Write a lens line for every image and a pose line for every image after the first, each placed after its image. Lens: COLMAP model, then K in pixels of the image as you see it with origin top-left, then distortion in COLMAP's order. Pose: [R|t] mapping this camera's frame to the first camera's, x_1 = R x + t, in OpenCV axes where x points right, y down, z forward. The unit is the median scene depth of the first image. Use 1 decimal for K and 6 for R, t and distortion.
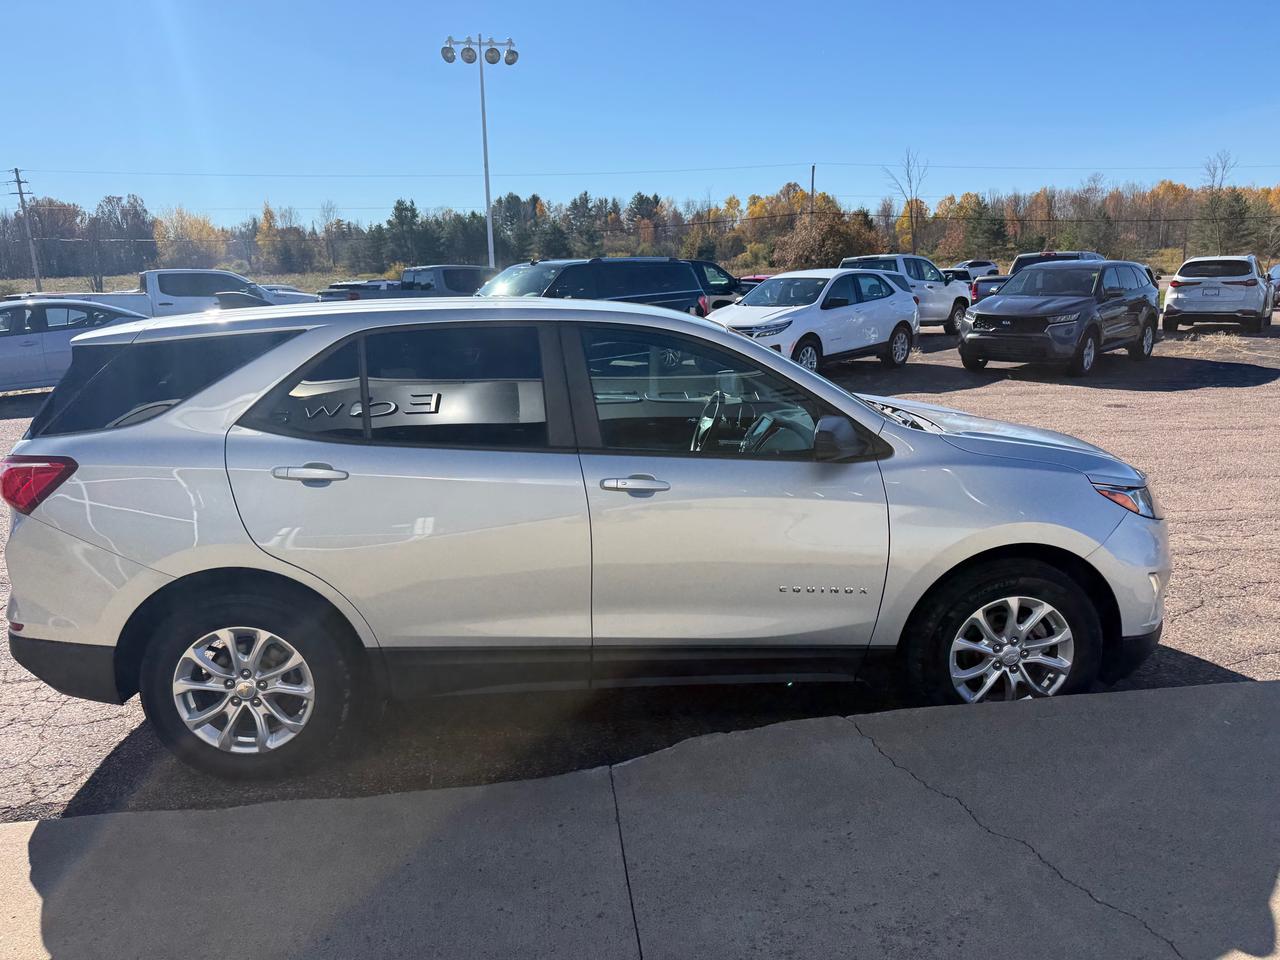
lens RADIAL K [[893.8, 0, 649.2], [0, 893.8, 488.9], [0, 0, 1]] dist [0.046133, -0.066500]
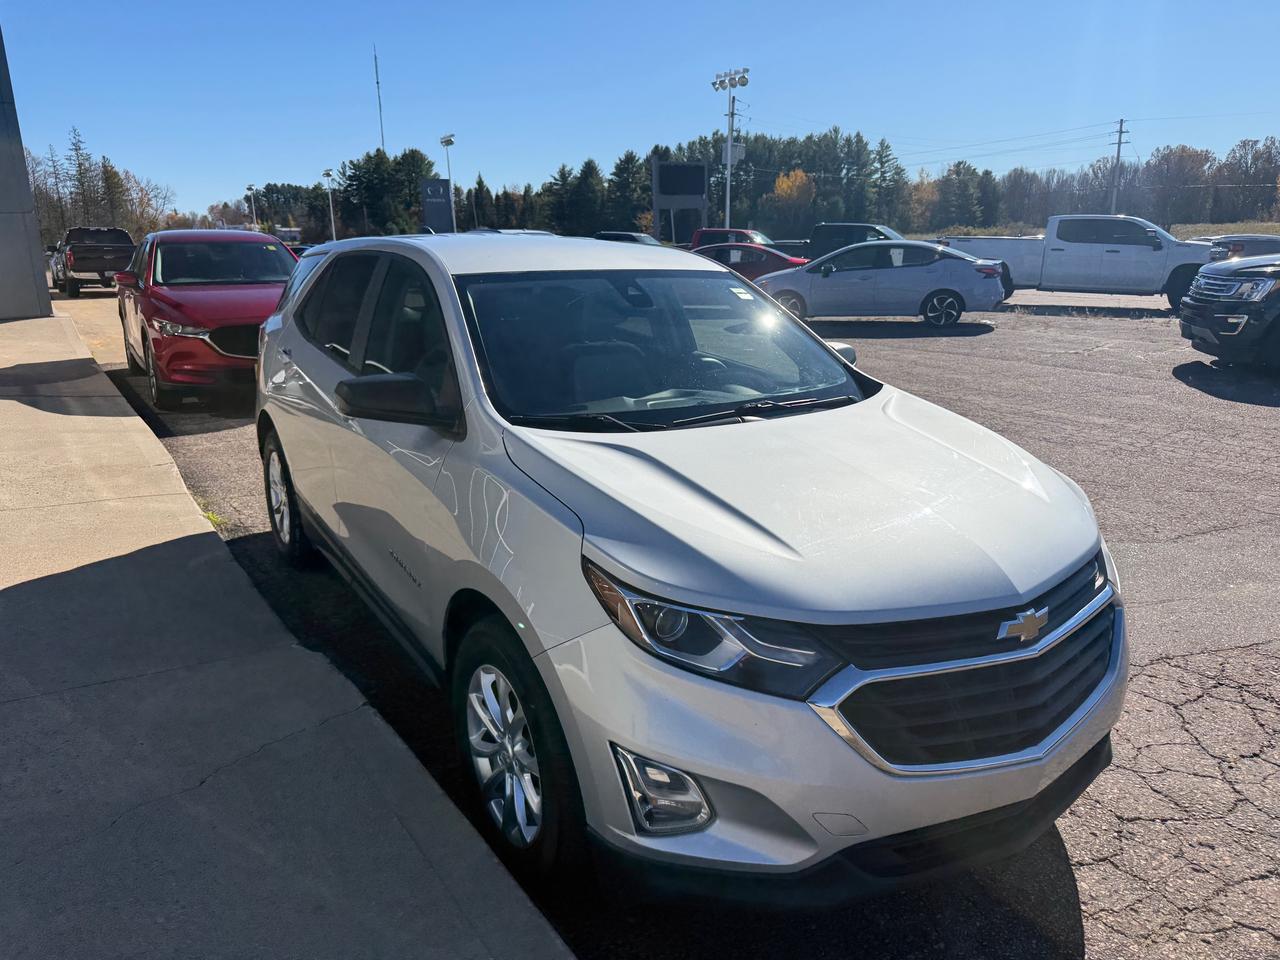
lens RADIAL K [[893.8, 0, 642.4], [0, 893.8, 479.9], [0, 0, 1]] dist [0.046133, -0.066500]
pose [[0.467905, 0.249588, -0.847804, 1.015687], [-0.210763, 0.963129, 0.167219, -0.167004], [0.858280, 0.100443, 0.503256, 0.724922]]
